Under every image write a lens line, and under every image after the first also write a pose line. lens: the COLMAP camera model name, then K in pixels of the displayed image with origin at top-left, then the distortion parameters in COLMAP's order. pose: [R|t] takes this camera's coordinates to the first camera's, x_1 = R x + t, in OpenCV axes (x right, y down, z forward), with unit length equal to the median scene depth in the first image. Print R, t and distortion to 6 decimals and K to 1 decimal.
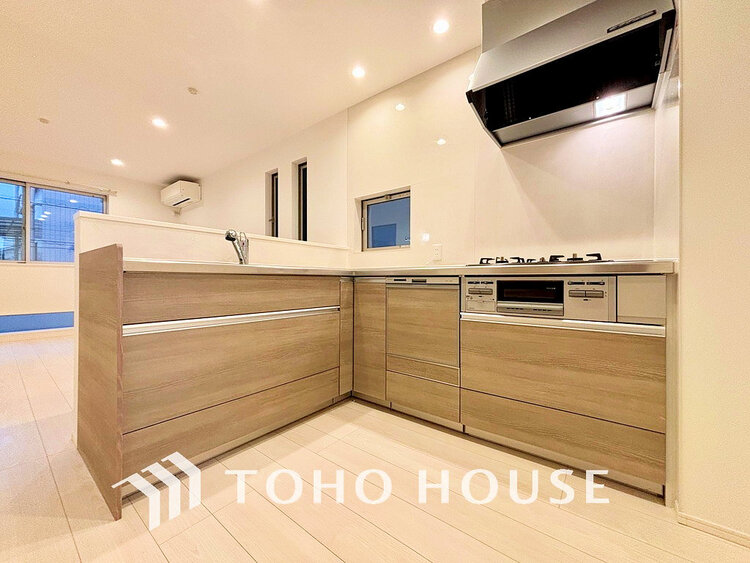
lens RADIAL K [[304.2, 0, 372.9], [0, 304.2, 280.3], [0, 0, 1]] dist [0.004240, 0.000374]
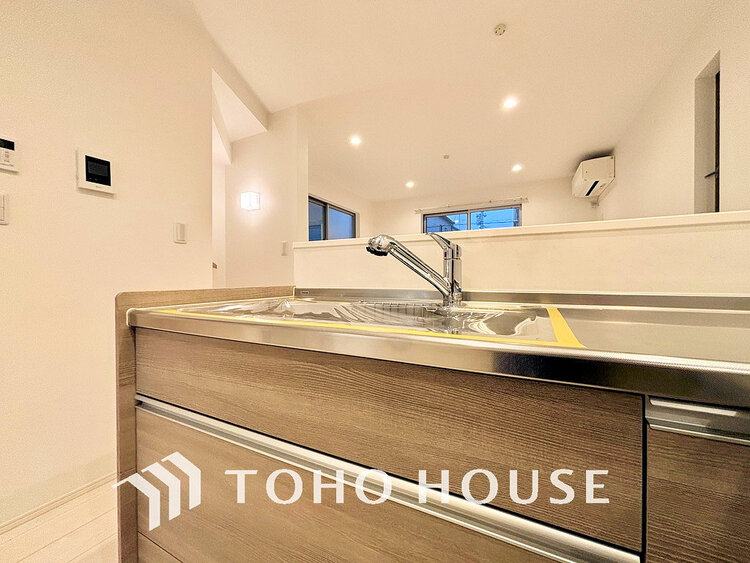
lens RADIAL K [[304.2, 0, 373.3], [0, 304.2, 277.9], [0, 0, 1]] dist [0.004240, 0.000374]
pose [[0.177842, 0.003877, -0.984051, 0.022331], [-0.001671, 0.999992, 0.003638, -0.039779], [0.984058, 0.000997, 0.177847, 0.358946]]
